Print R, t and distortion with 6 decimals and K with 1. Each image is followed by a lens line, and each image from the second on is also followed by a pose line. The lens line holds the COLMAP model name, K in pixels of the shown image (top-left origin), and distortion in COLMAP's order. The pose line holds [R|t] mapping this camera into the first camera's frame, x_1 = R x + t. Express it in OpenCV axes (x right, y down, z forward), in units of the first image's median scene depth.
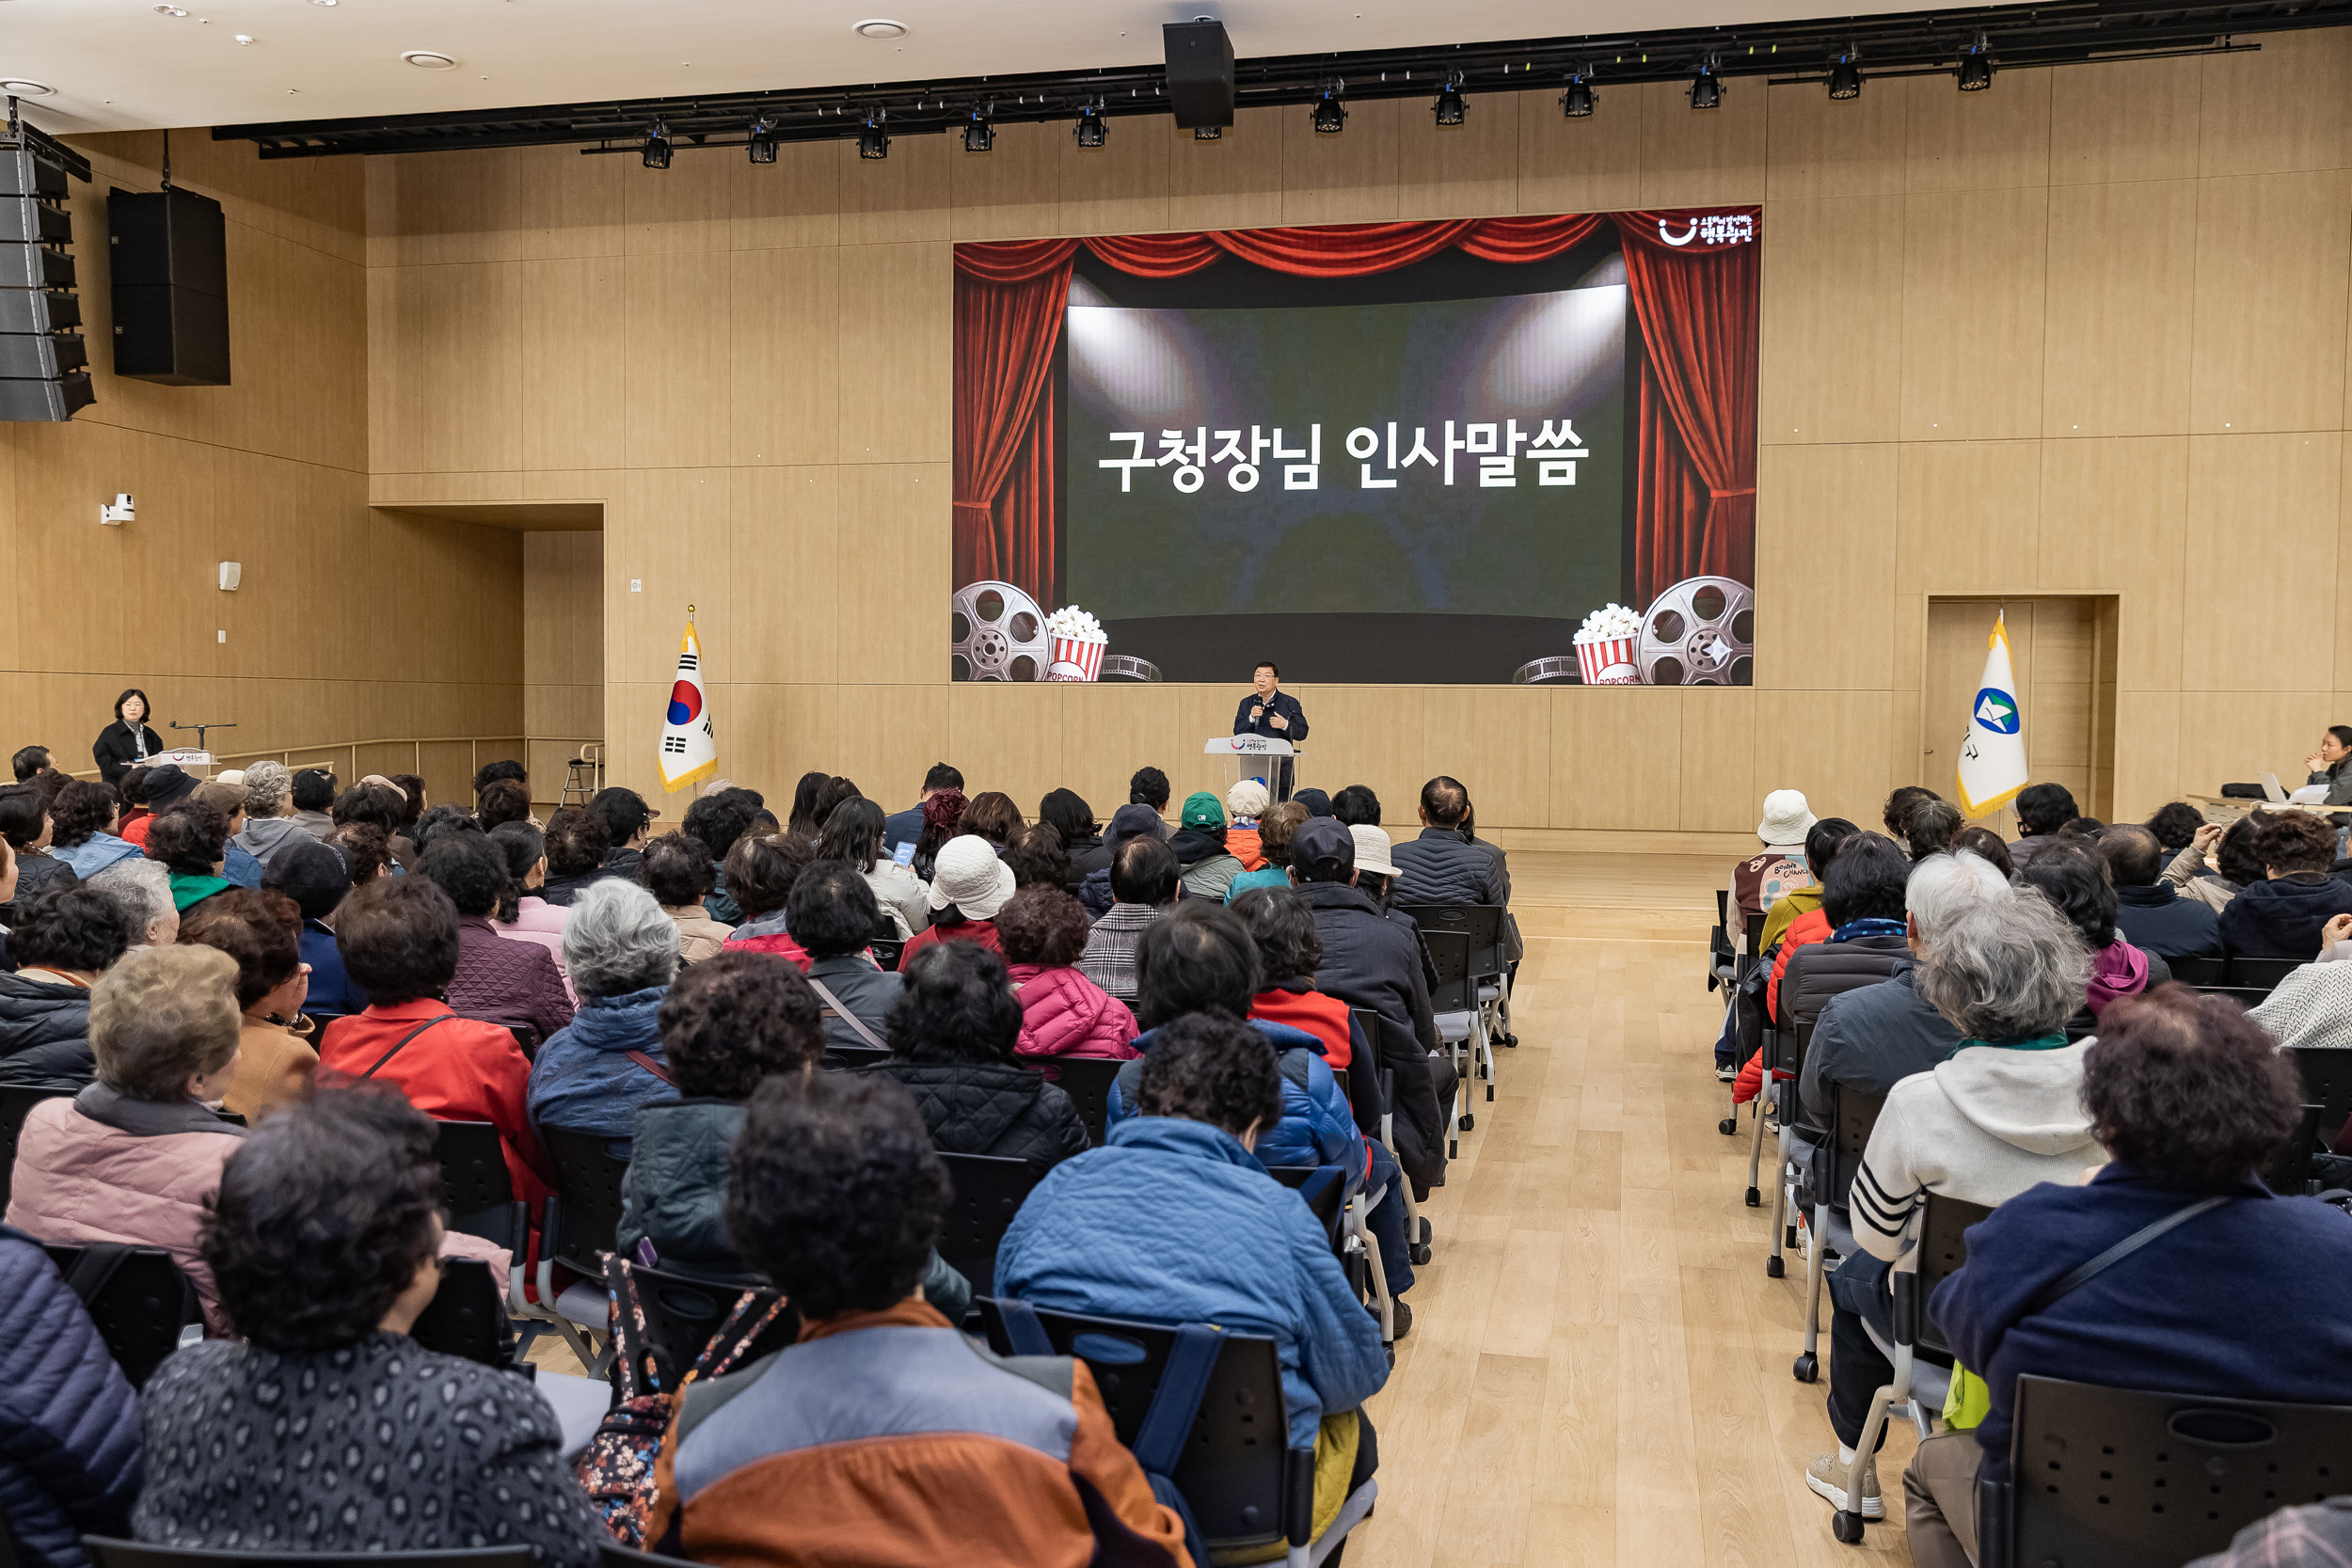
lens RADIAL K [[1972.8, 0, 1176.0], [0, 1972.8, 784.0], [0, 0, 1]] dist [-0.035947, 0.084869]
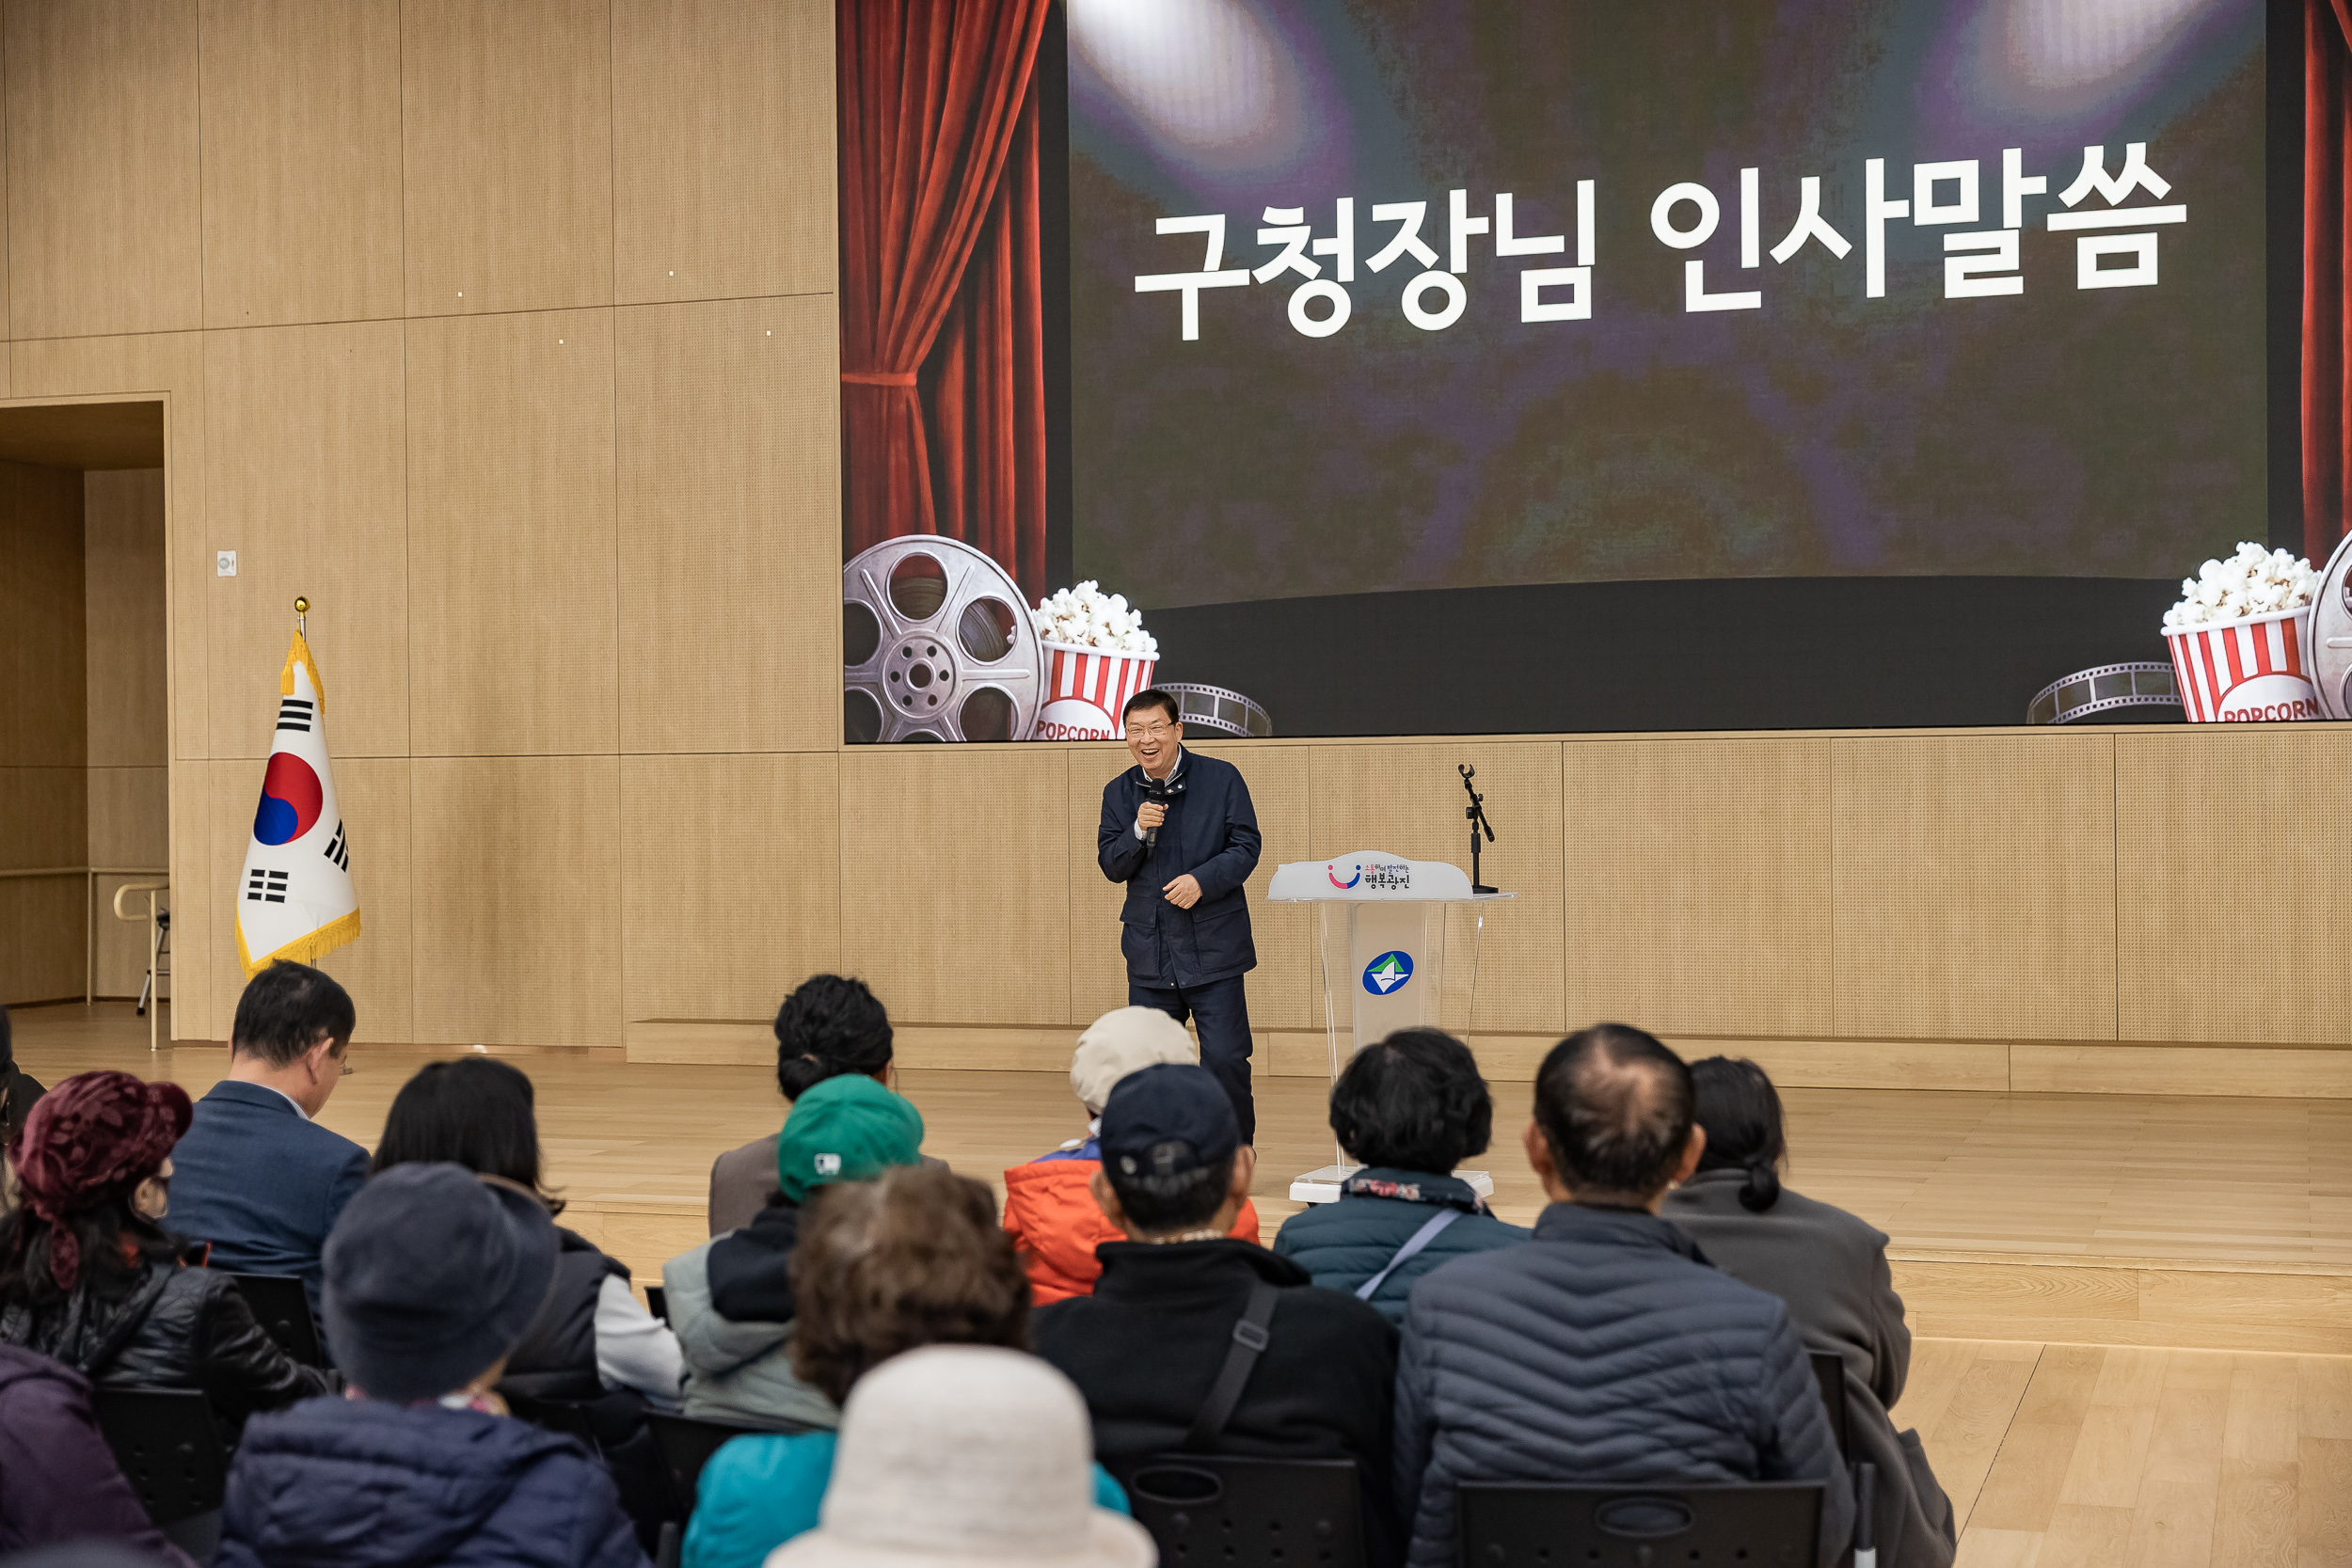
lens RADIAL K [[3302.3, 0, 1176.0], [0, 3302.3, 784.0], [0, 0, 1]] dist [0.055694, -0.043229]
pose [[0.994628, -0.018659, -0.101814, 0.052265], [0.014550, 0.999055, -0.040954, -0.008586], [0.102482, 0.039252, 0.993960, 0.215939]]
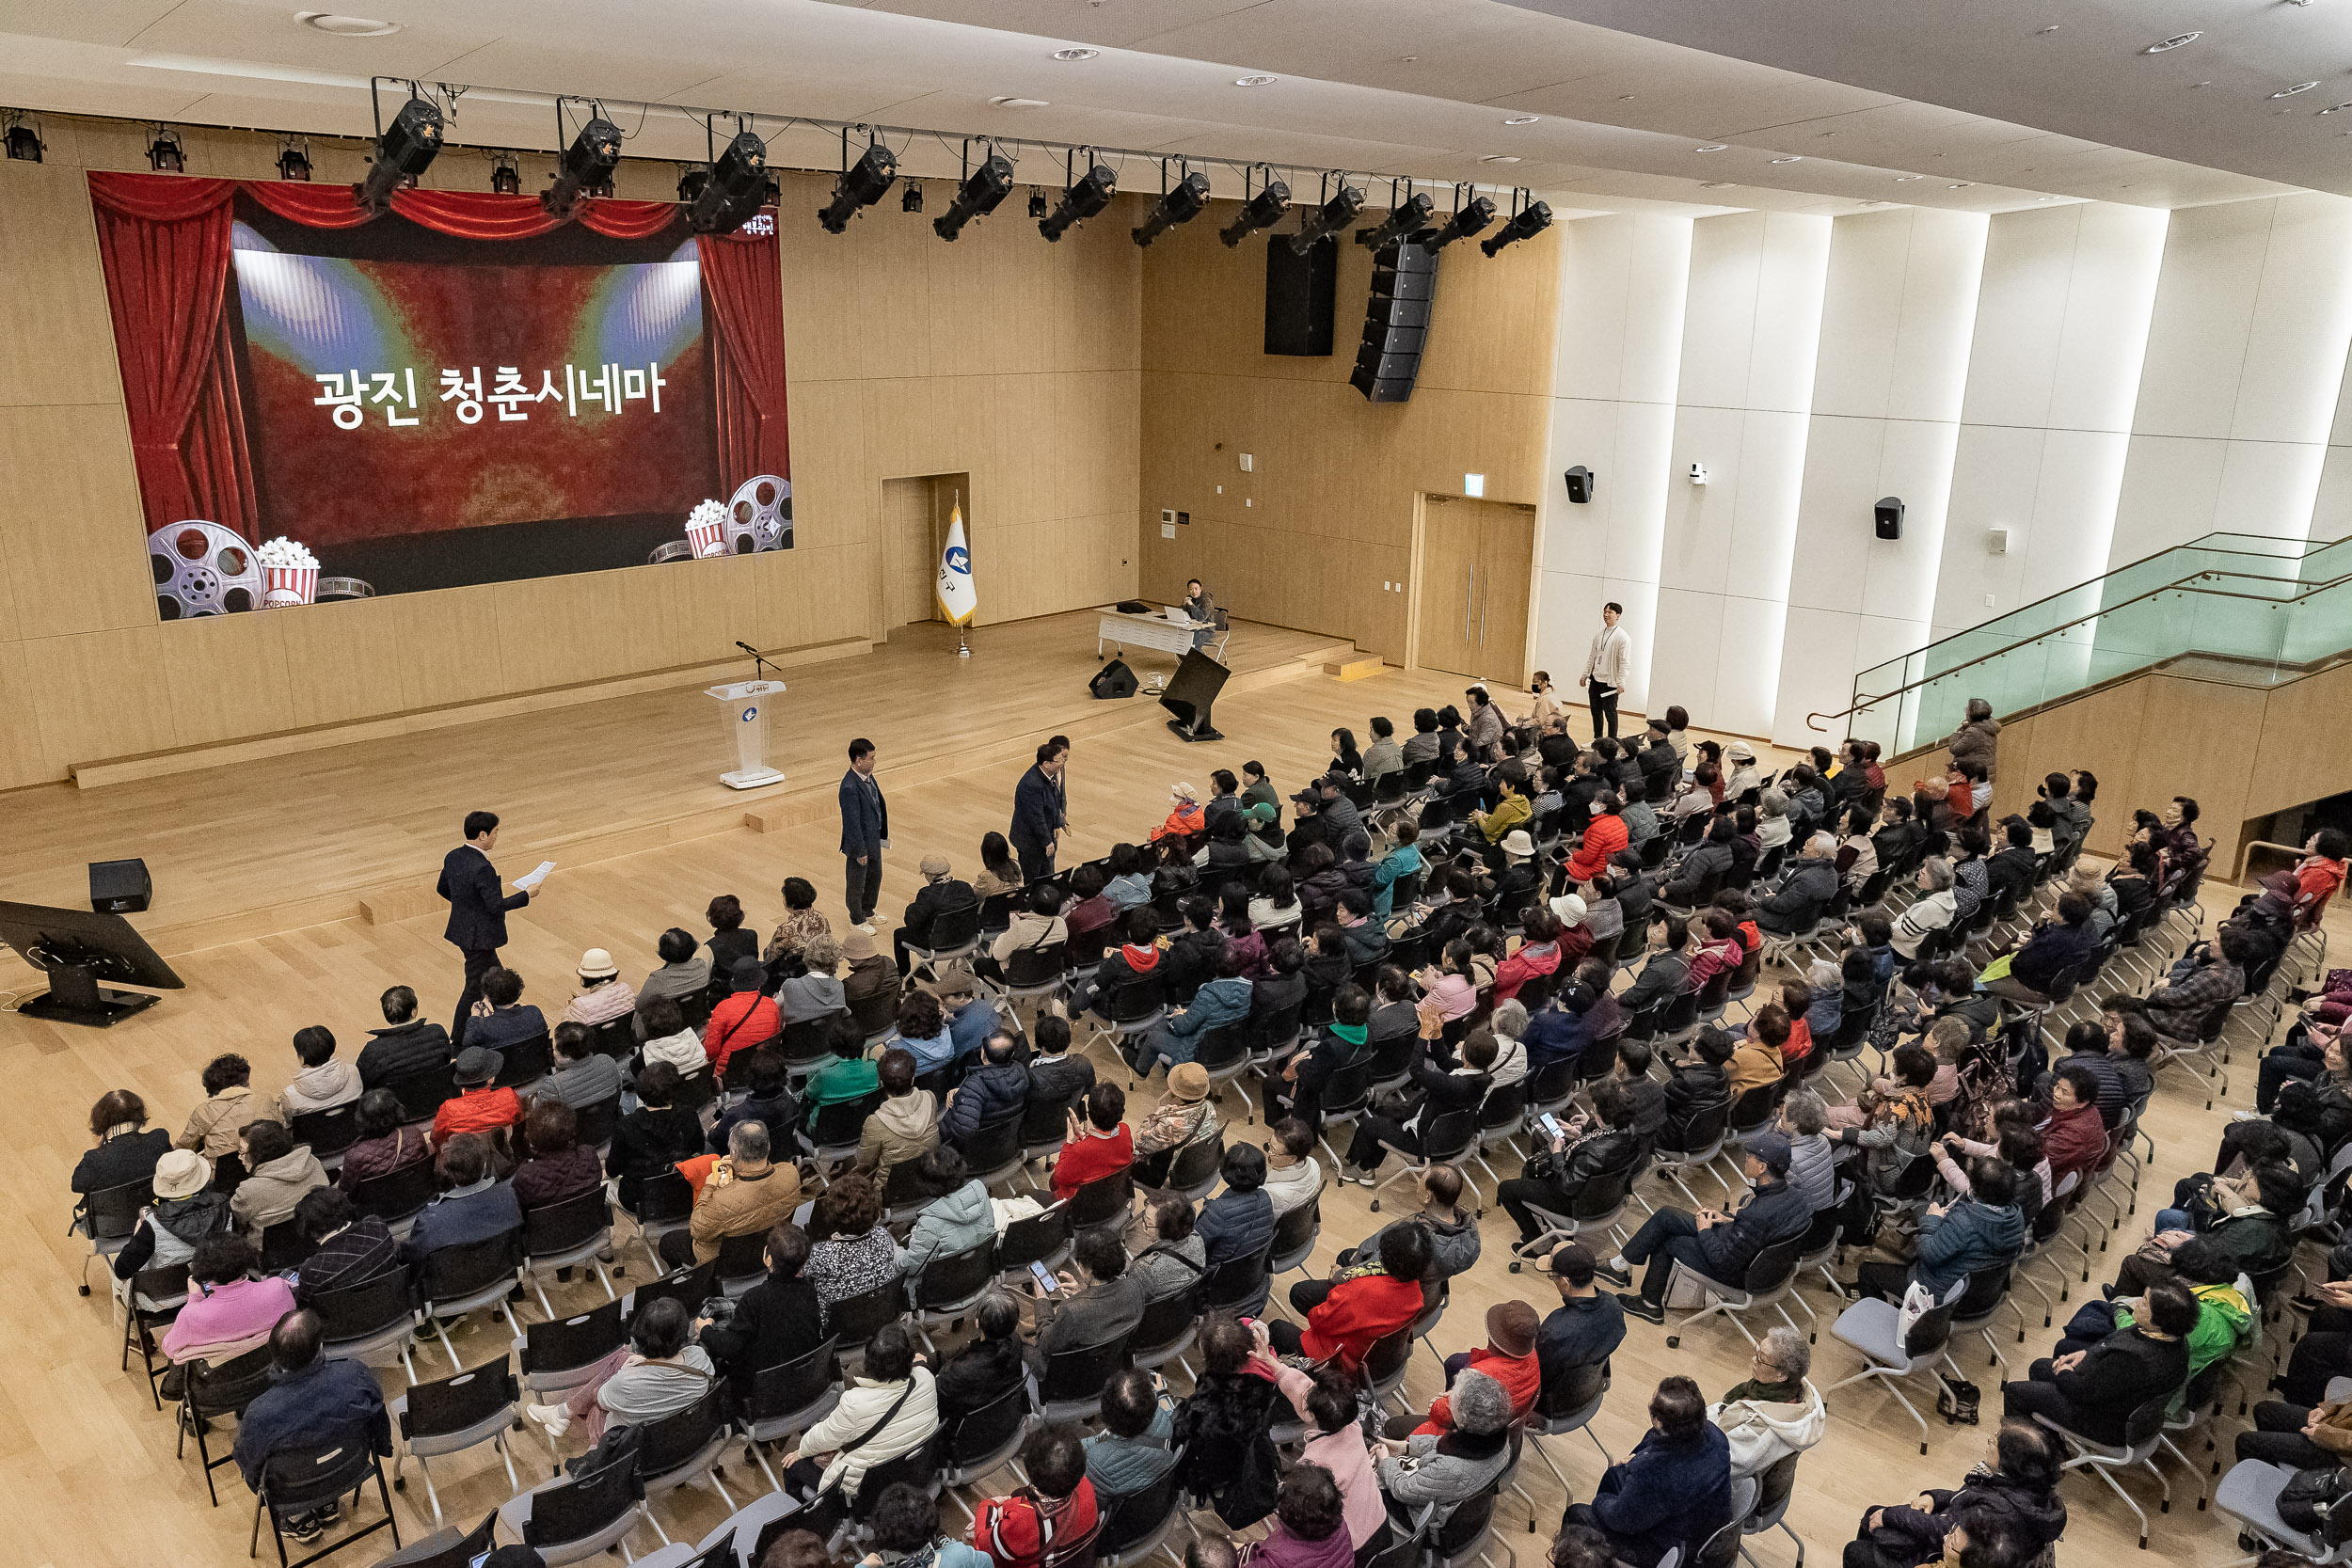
lens RADIAL K [[1642.8, 0, 1176.0], [0, 1642.8, 784.0], [0, 0, 1]] dist [-0.045662, 0.042517]
pose [[0.502565, -0.244645, 0.829202, -0.604128], [0.019825, 0.962135, 0.271850, -0.201250], [-0.864312, -0.120183, 0.488386, 0.126875]]
